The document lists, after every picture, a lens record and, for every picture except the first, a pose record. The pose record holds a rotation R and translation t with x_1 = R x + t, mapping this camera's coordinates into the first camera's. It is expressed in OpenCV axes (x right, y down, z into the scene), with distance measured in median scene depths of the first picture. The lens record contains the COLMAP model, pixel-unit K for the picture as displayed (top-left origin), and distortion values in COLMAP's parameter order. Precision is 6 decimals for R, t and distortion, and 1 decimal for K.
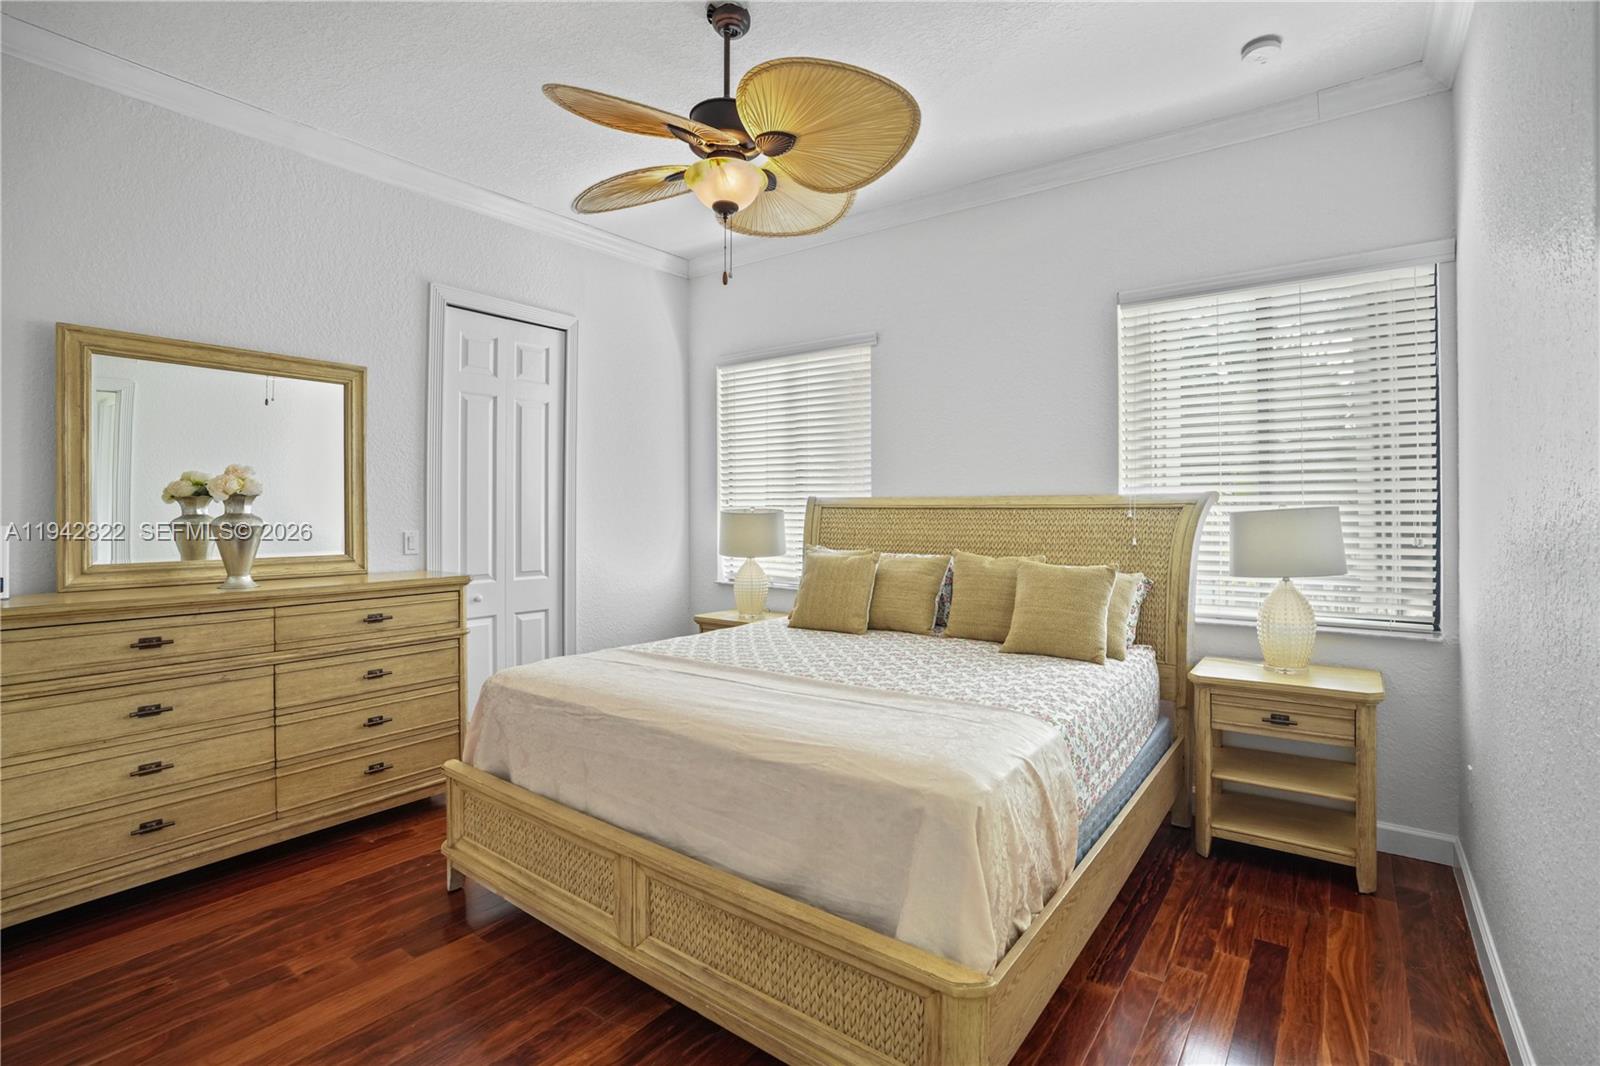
lens RADIAL K [[740.6, 0, 812.4], [0, 740.6, 502.6], [0, 0, 1]] dist [-0.067877, 0.025571]
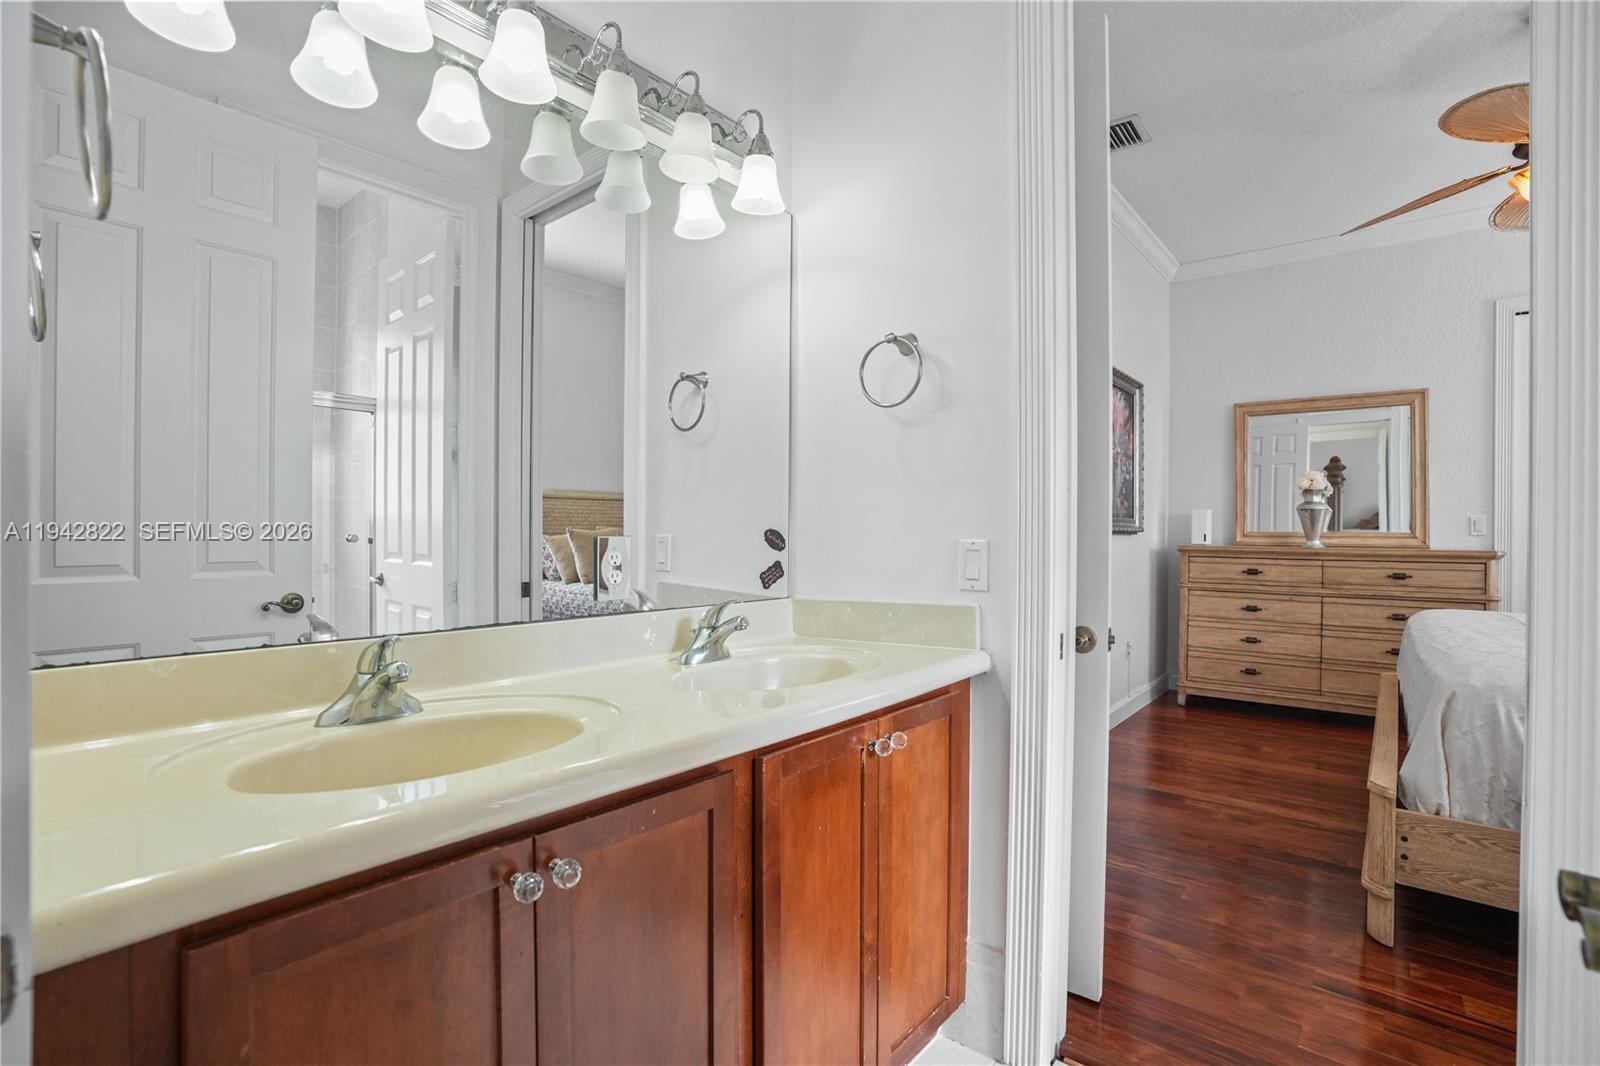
lens RADIAL K [[747.8, 0, 800.0], [0, 747.8, 533.0], [0, 0, 1]] dist [-0.000328, 0.025194]
pose [[-0.058976, 0.007896, -0.998228, 0.978952], [-0.002143, 0.999965, 0.008036, 0.077003], [0.998257, 0.002613, -0.058957, -0.048795]]
